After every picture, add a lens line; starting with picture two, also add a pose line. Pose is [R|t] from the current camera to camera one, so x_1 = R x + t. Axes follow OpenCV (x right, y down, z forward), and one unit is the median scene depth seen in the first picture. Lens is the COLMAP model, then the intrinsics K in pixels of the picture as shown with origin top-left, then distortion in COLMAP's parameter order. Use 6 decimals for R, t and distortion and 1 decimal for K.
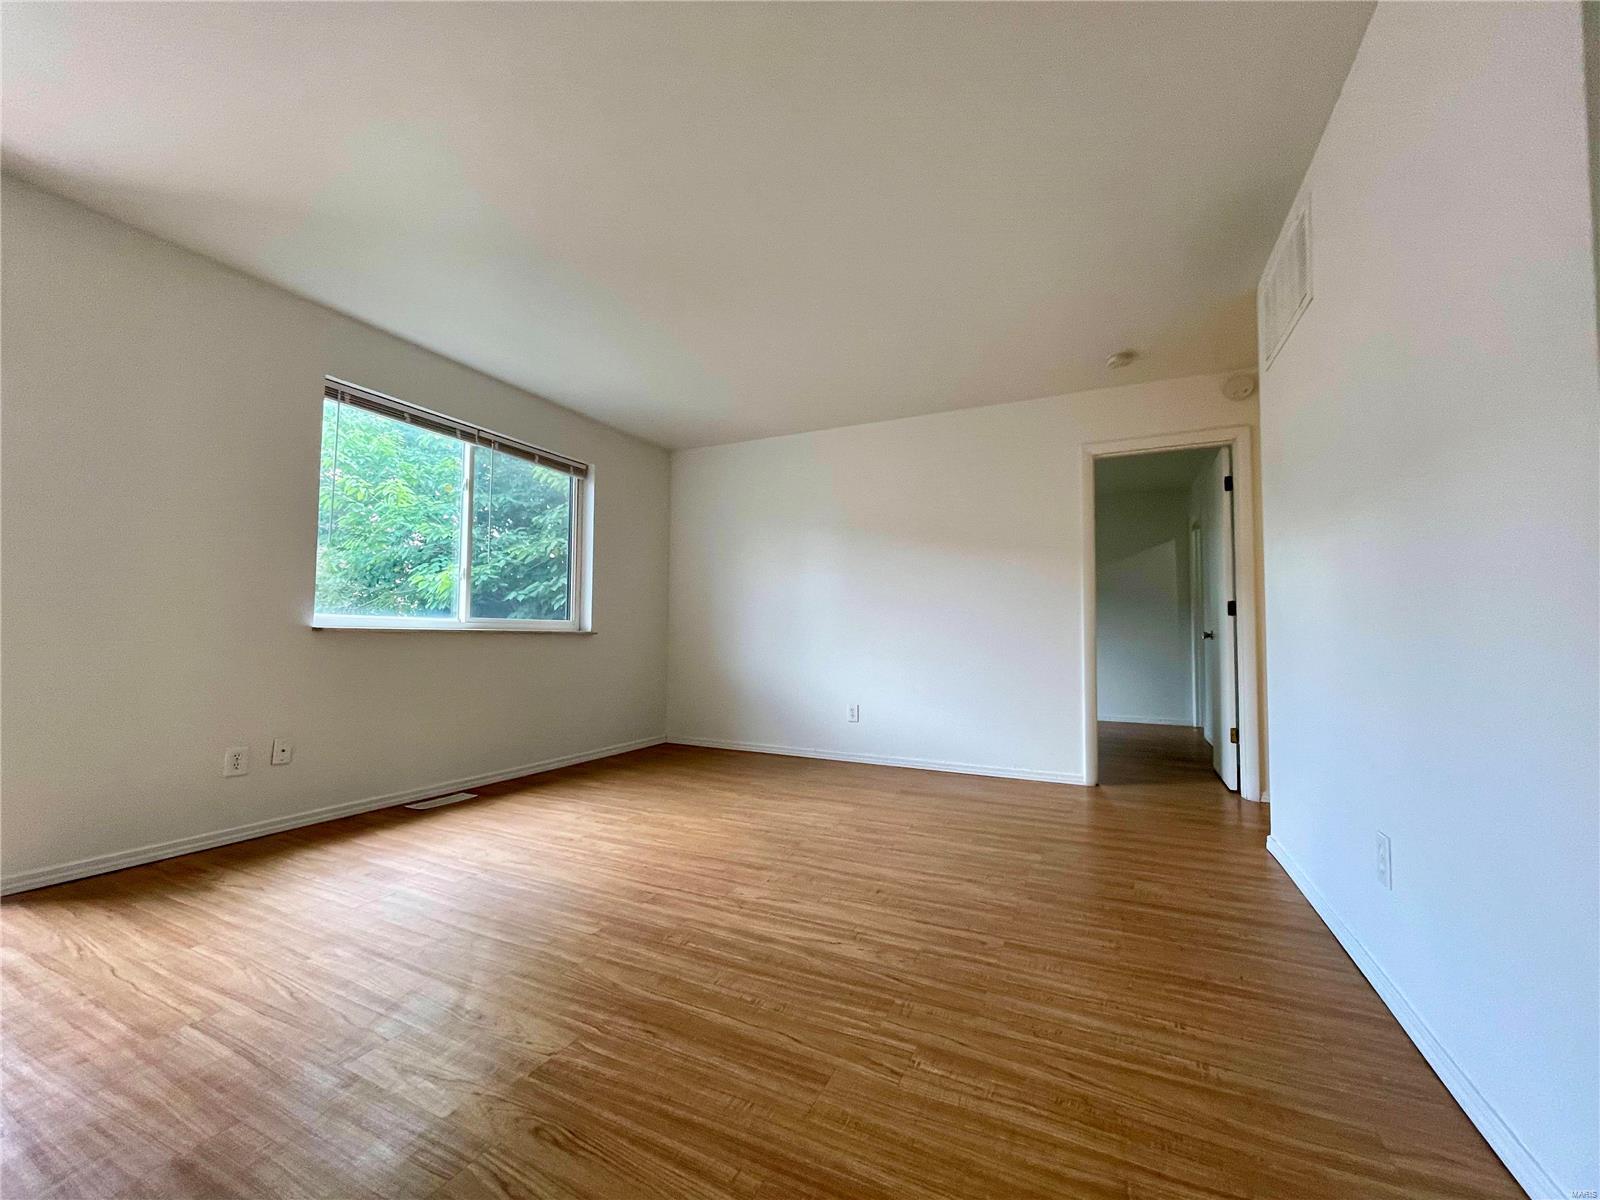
lens RADIAL K [[646.3, 0, 790.2], [0, 646.3, 606.5], [0, 0, 1]] dist [-0.003228, 0.000871]
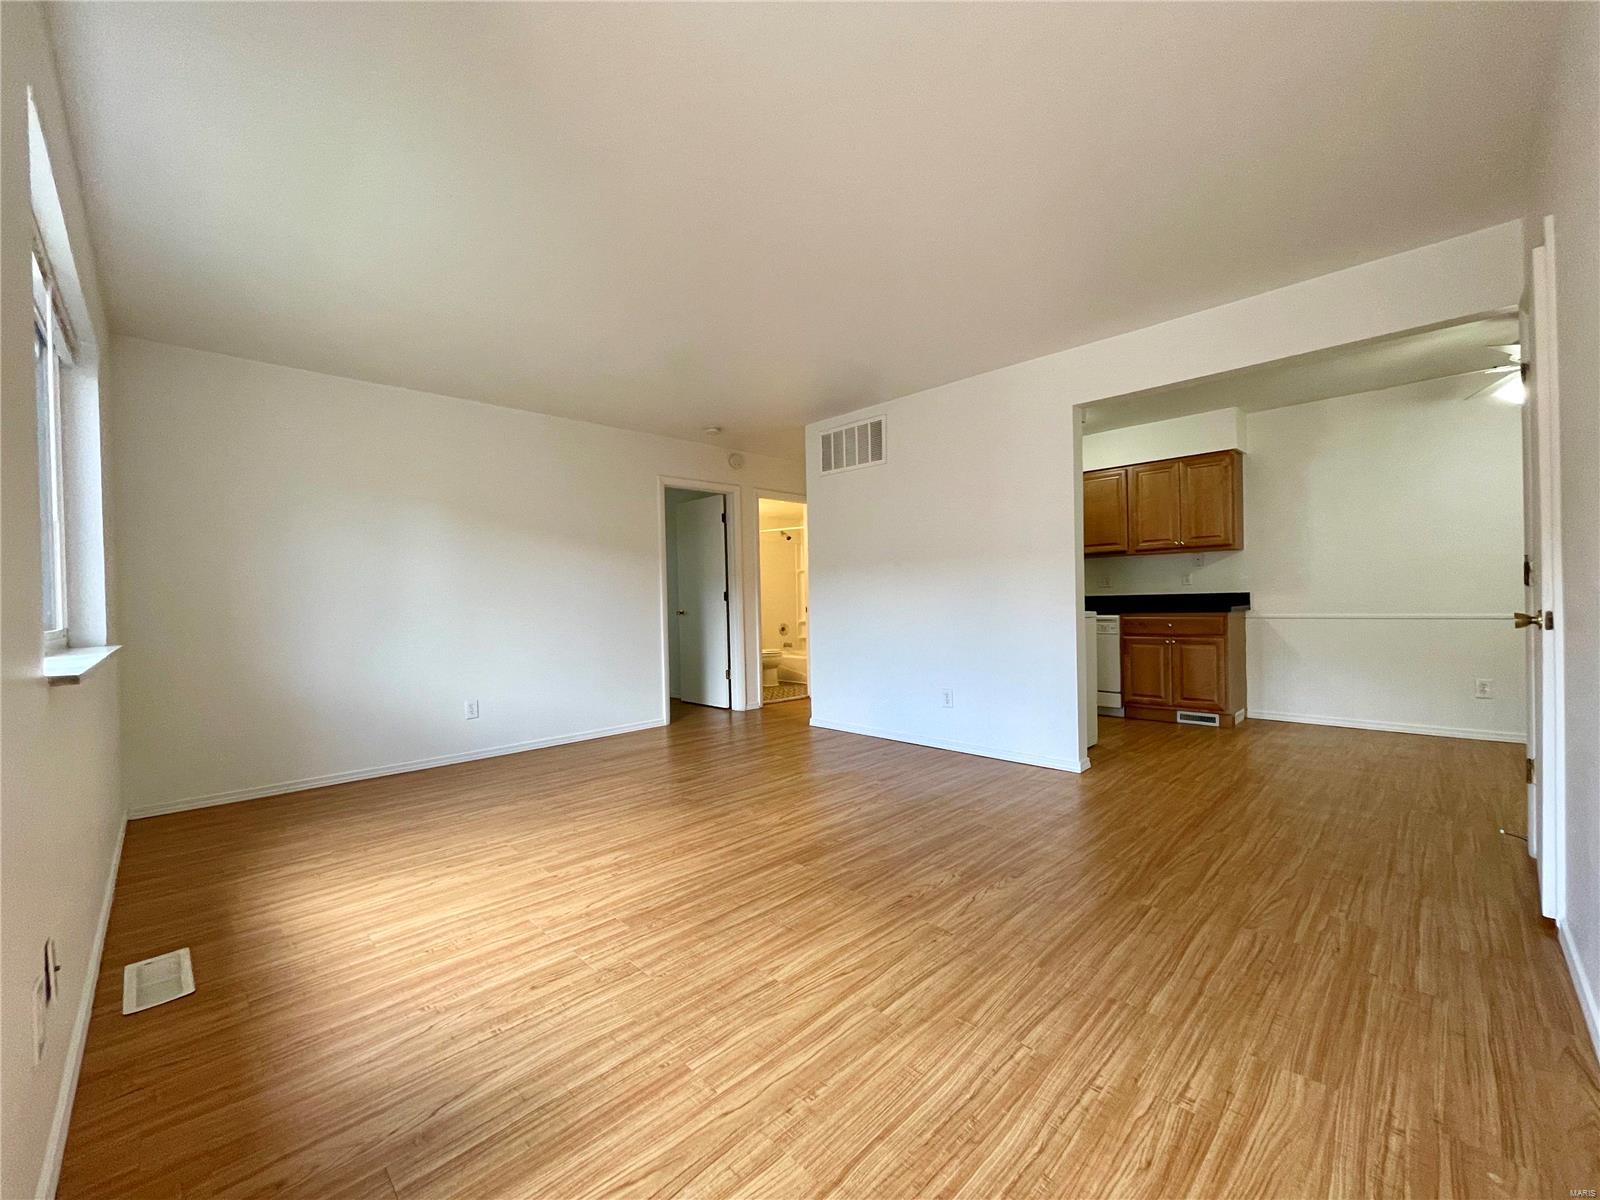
lens RADIAL K [[646.3, 0, 790.2], [0, 646.3, 606.5], [0, 0, 1]] dist [-0.003228, 0.000871]
pose [[0.340274, -0.028931, 0.939881, -1.102472], [-0.012877, 0.999289, 0.035422, -0.042259], [-0.940238, -0.024156, 0.339659, 0.435244]]
